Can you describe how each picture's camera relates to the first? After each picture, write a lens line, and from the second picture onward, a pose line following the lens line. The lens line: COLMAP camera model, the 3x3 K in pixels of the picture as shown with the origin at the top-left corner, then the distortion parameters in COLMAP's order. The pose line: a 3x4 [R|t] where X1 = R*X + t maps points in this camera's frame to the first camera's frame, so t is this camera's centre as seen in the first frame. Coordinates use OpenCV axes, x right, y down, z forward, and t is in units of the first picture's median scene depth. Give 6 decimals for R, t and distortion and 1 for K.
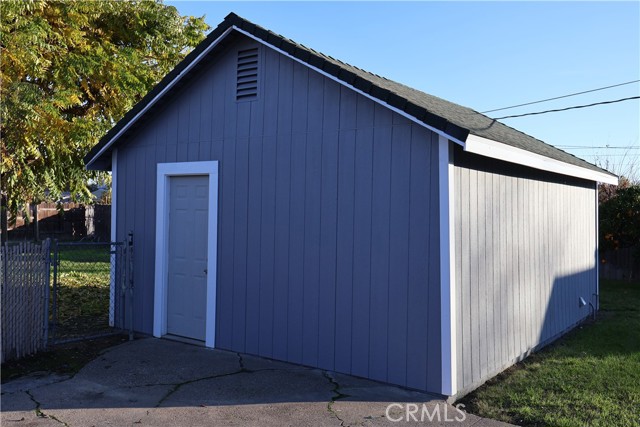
lens RADIAL K [[586.5, 0, 319.5], [0, 586.5, 212.4], [0, 0, 1]] dist [-0.007286, 0.000000]
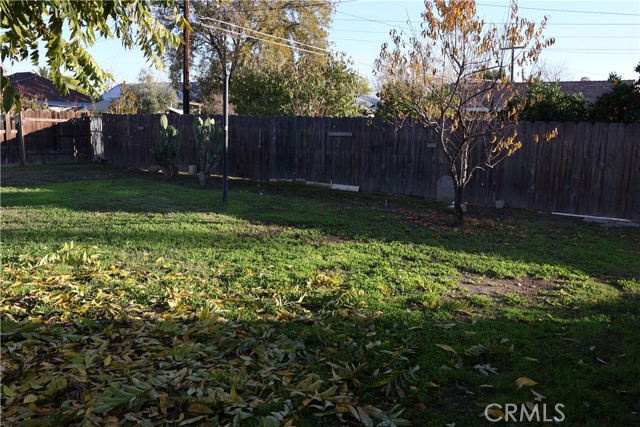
lens RADIAL K [[586.5, 0, 320.7], [0, 586.5, 214.0], [0, 0, 1]] dist [-0.007286, 0.000000]
pose [[0.999916, 0.008594, -0.009685, -0.115003], [-0.007211, 0.990855, 0.134737, 0.009968], [0.010754, -0.134655, 0.990834, 0.290934]]
